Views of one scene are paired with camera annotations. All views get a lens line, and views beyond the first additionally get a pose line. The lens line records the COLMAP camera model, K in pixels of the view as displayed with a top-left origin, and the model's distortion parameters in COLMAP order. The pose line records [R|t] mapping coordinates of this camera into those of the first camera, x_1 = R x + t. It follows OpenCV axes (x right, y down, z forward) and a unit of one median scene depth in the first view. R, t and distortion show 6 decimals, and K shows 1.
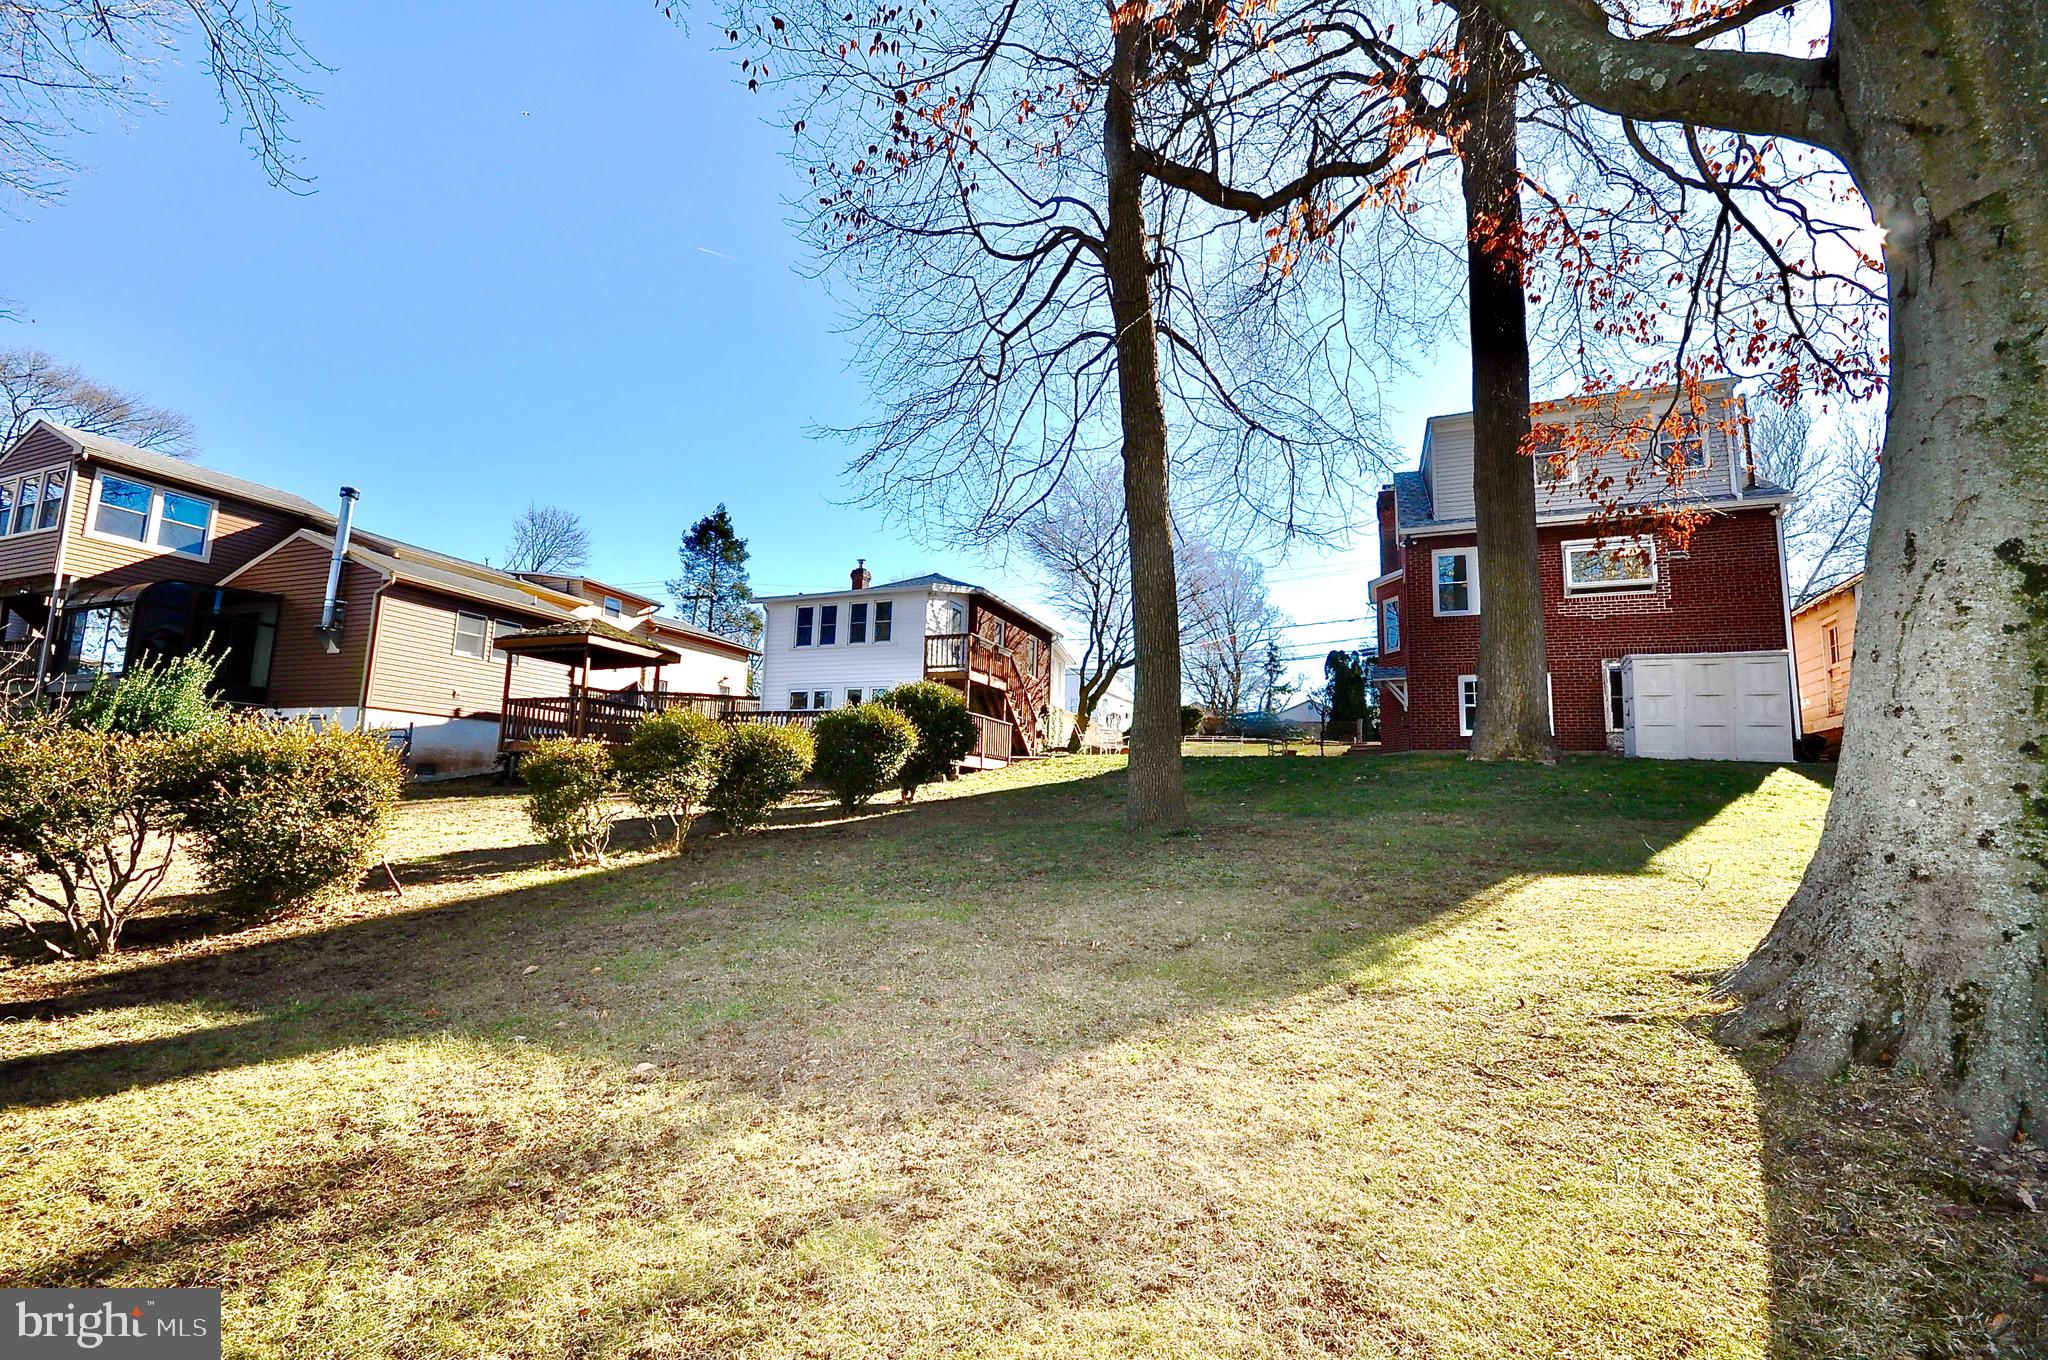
lens RADIAL K [[896.9, 0, 1027.4], [0, 896.9, 669.5], [0, 0, 1]] dist [0.017059, -0.012404]
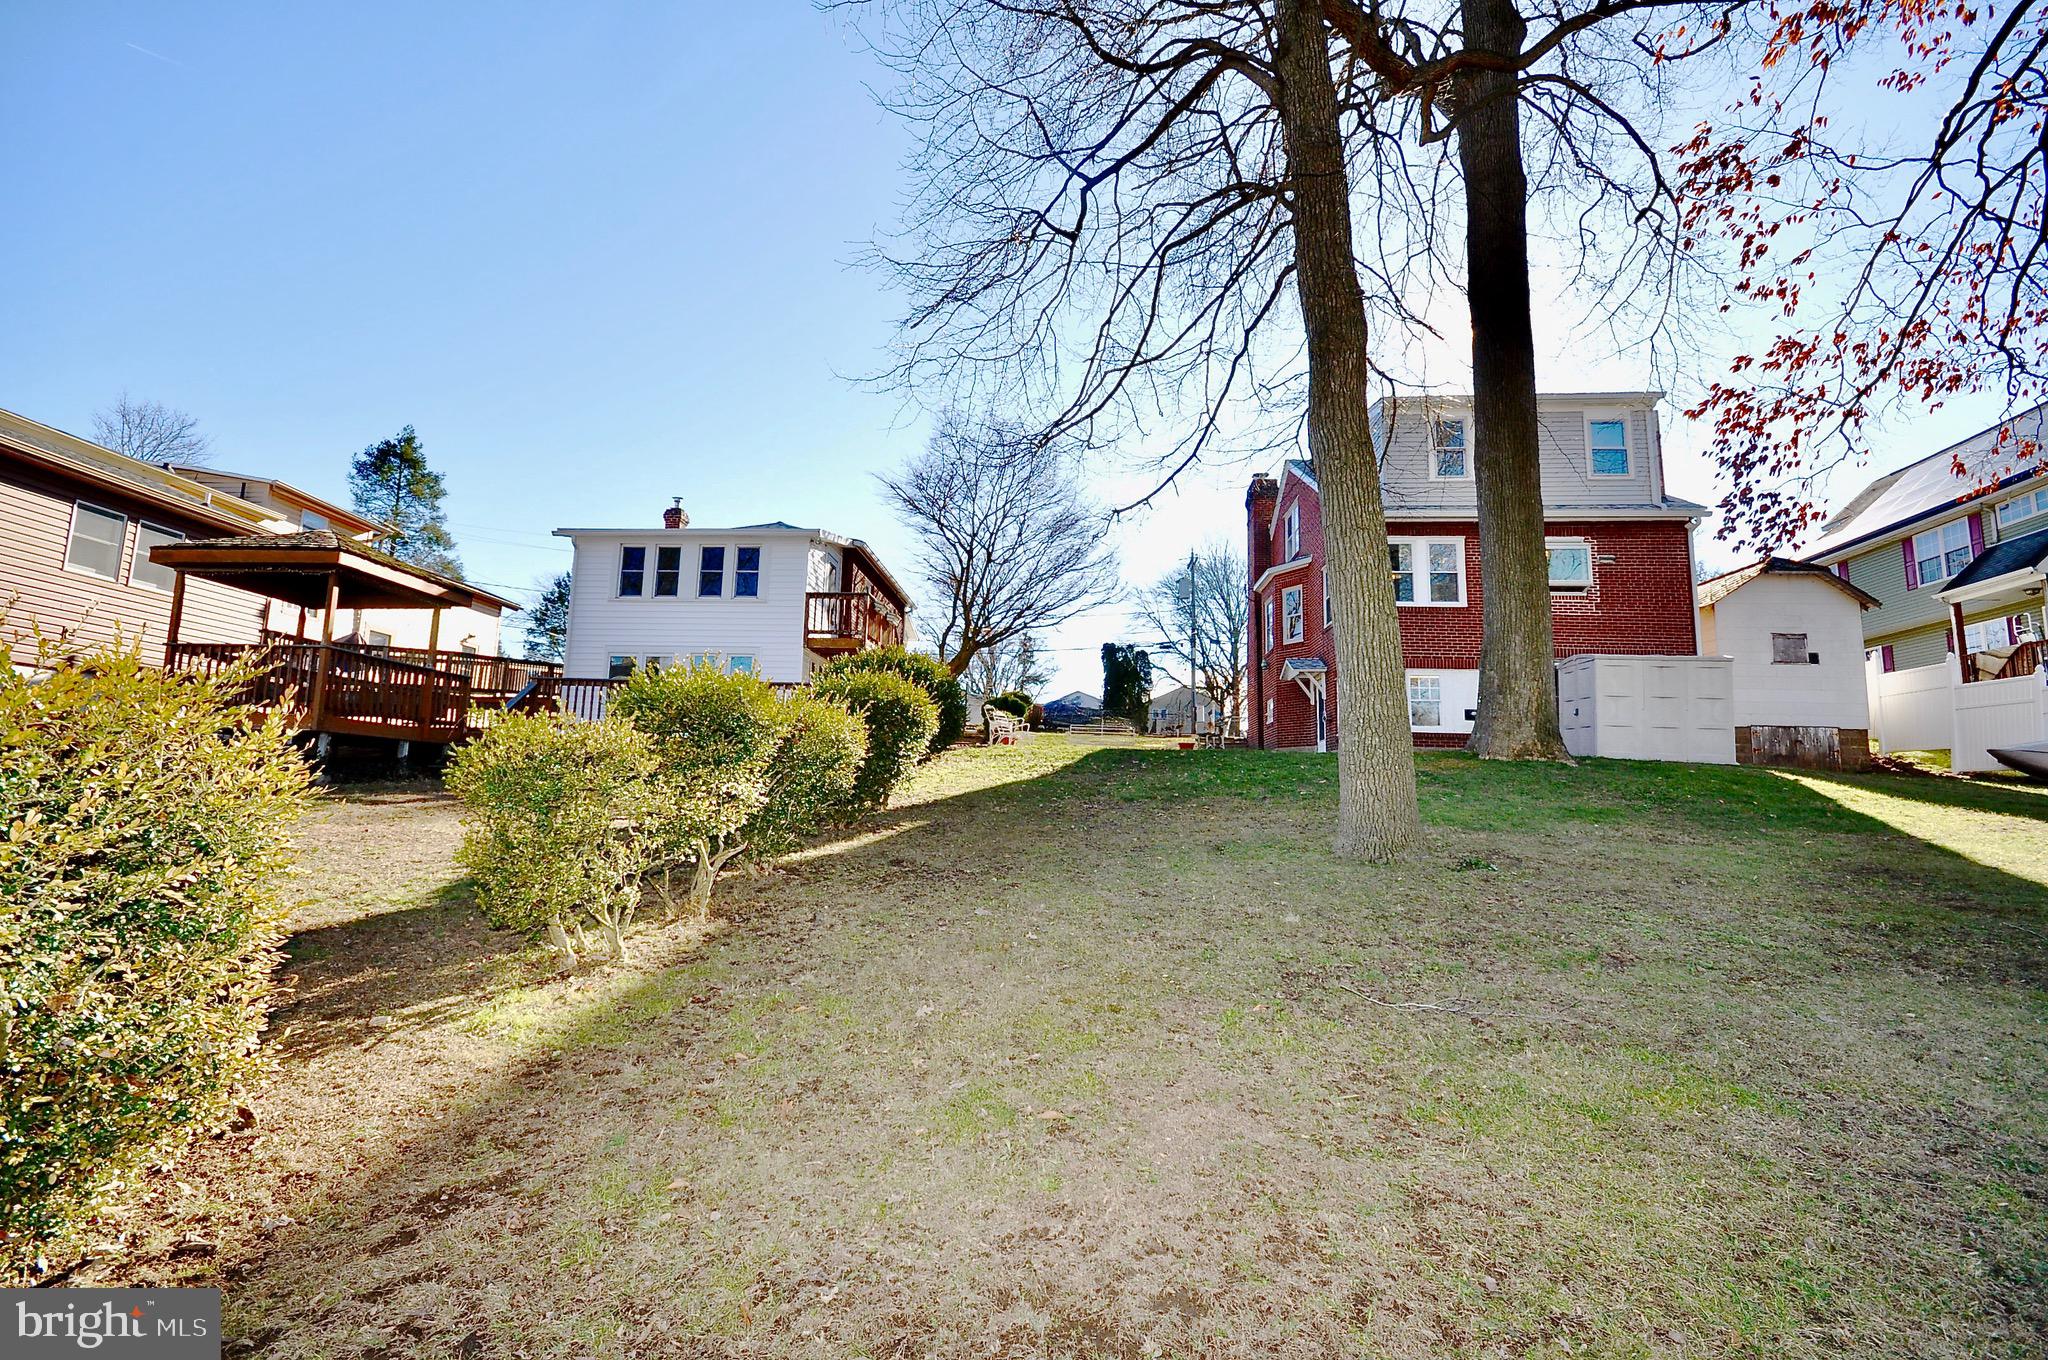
lens RADIAL K [[896.9, 0, 1027.4], [0, 896.9, 669.5], [0, 0, 1]] dist [0.017059, -0.012404]
pose [[0.952620, 0.040452, 0.301461, -0.188480], [-0.044972, 0.998956, 0.008066, 0.017360], [-0.300820, -0.021242, 0.953444, 0.206906]]
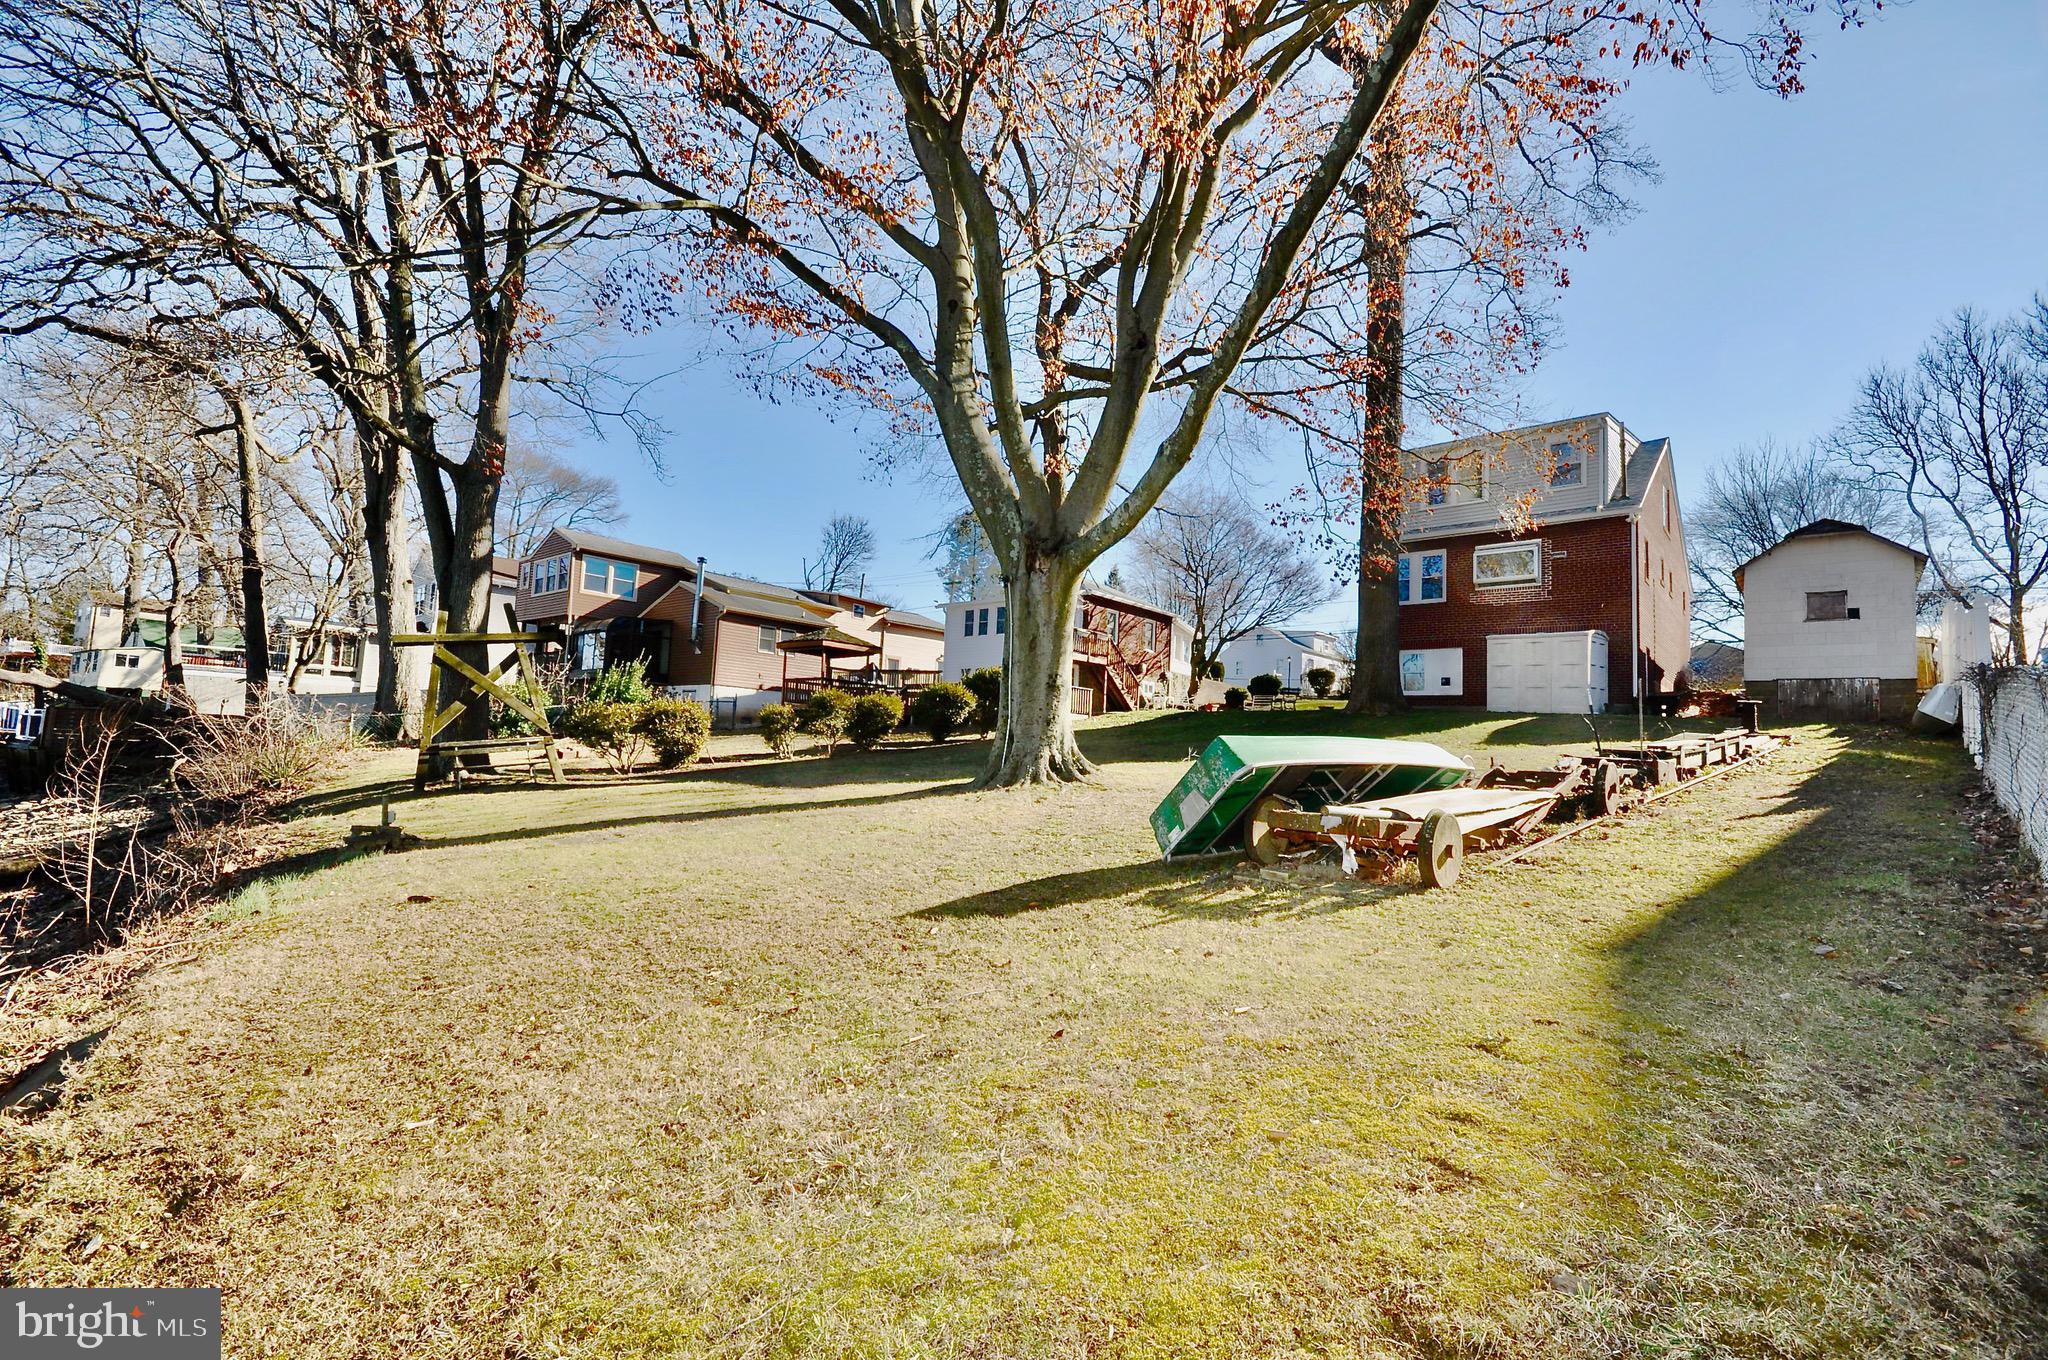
lens RADIAL K [[906.1, 0, 1022.1], [0, 906.1, 679.9], [0, 0, 1]] dist [0.010171, -0.011026]
pose [[0.946123, -0.014427, -0.323485, 0.367478], [0.033570, 0.997994, 0.053678, -0.038905], [0.322061, -0.061646, 0.944710, -0.432278]]
